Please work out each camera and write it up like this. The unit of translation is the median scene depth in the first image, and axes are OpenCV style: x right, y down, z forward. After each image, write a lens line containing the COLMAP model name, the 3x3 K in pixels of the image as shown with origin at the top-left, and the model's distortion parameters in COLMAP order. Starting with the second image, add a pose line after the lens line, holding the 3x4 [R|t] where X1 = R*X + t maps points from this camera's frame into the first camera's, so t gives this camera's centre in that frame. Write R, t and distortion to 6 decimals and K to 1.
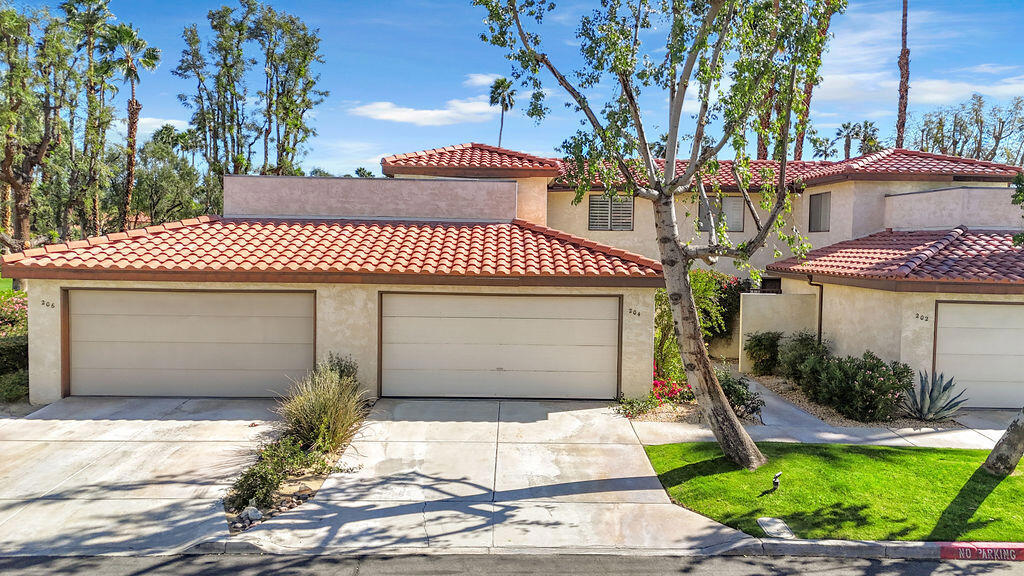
lens RADIAL K [[747.5, 0, 514.8], [0, 747.5, 287.6], [0, 0, 1]] dist [0.052173, -0.015434]
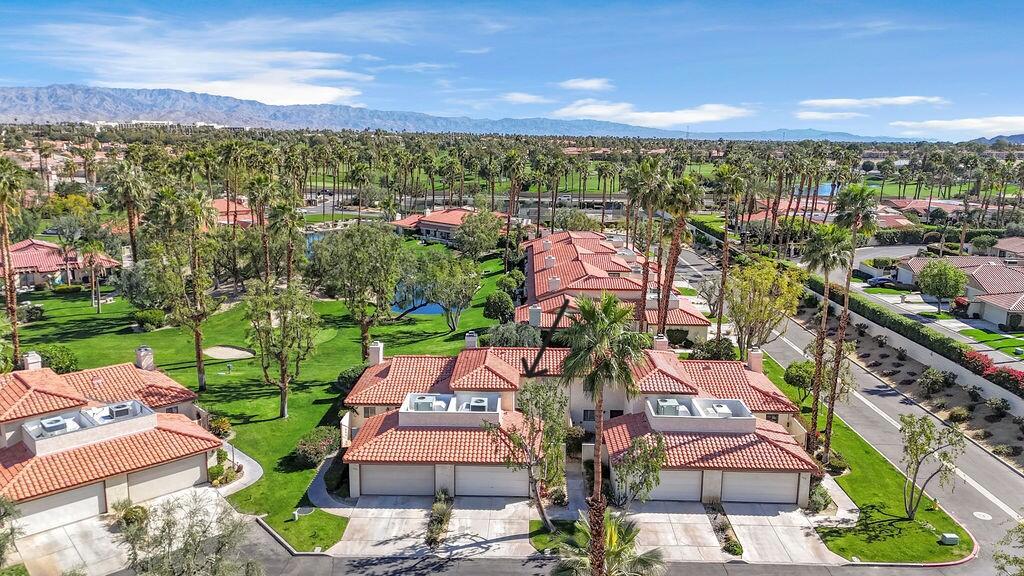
lens RADIAL K [[747.5, 0, 511.9], [0, 747.5, 291.1], [0, 0, 1]] dist [0.052173, -0.015434]
pose [[0.998842, 0.006015, -0.047735, 0.290216], [0.001588, 0.987491, 0.157667, -1.673367], [0.048086, -0.157561, 0.986338, -2.764554]]
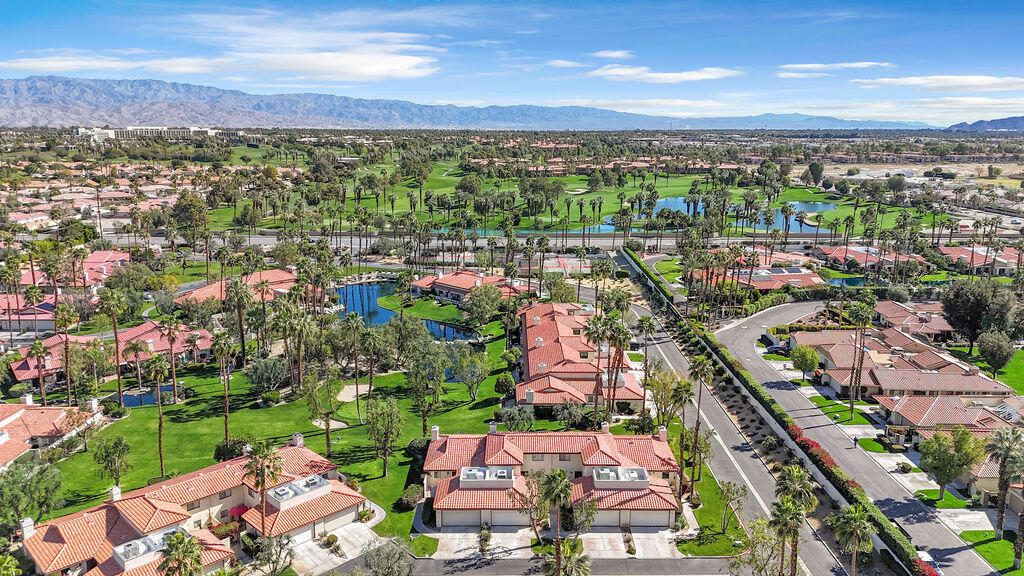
lens RADIAL K [[747.5, 0, 511.3], [0, 747.5, 285.7], [0, 0, 1]] dist [0.052173, -0.015434]
pose [[0.999411, -0.008083, -0.033353, 0.278963], [0.013508, 0.986069, 0.165787, -3.823521], [0.031549, -0.166140, 0.985597, -6.449556]]
